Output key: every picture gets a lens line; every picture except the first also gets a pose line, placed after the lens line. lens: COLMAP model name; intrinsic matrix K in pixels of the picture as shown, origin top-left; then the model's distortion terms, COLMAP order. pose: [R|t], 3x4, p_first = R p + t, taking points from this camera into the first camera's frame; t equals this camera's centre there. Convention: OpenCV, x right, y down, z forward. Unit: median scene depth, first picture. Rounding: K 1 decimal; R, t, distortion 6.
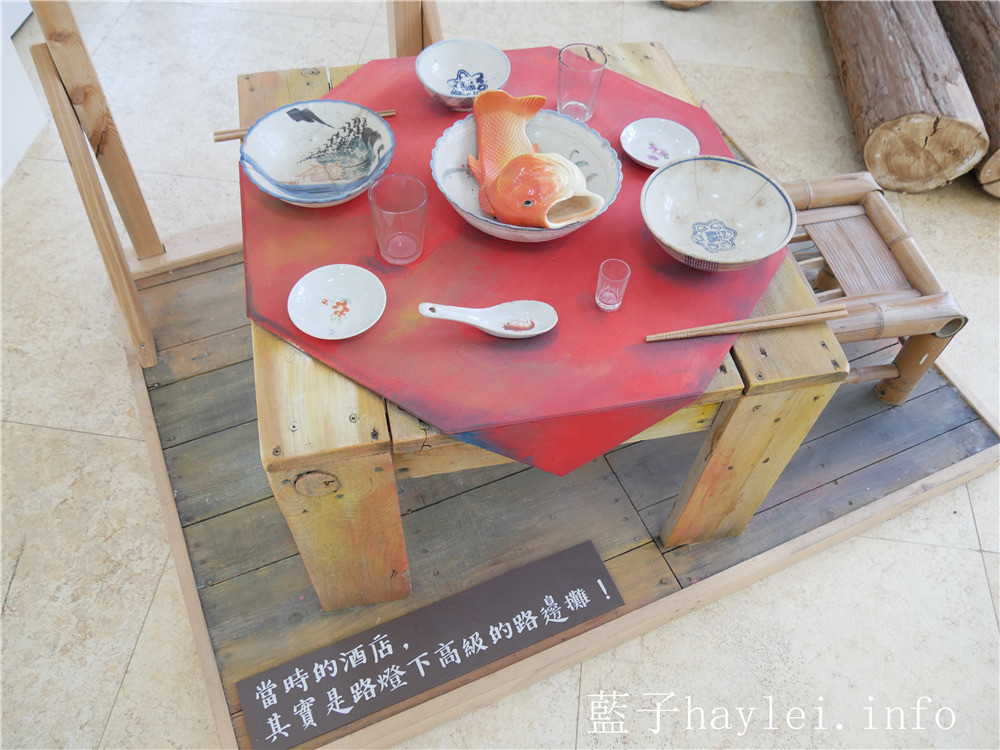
lens RADIAL K [[830.5, 0, 500.0], [0, 830.5, 375.0], [0, 0, 1]] dist [-0.053552, 0.022408]
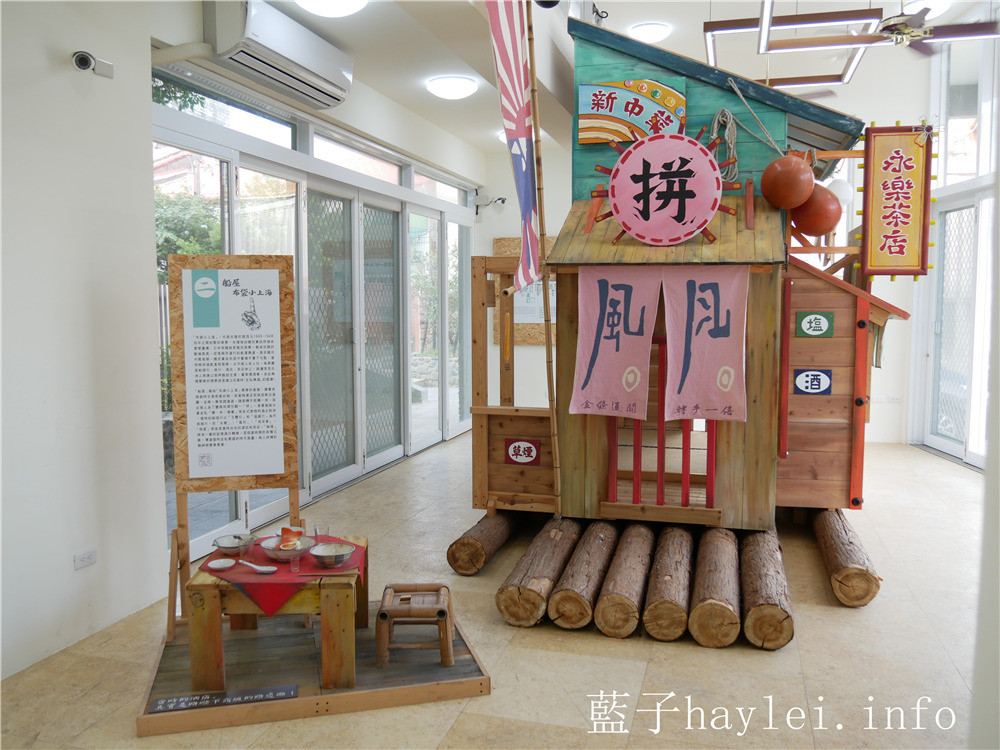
lens RADIAL K [[830.5, 0, 500.0], [0, 830.5, 375.0], [0, 0, 1]] dist [-0.053552, 0.022408]
pose [[0.986602, -0.035332, -0.159276, 1.285731], [-0.098278, 0.650554, -0.753074, 1.572208], [0.130225, 0.758637, 0.638366, -1.427411]]
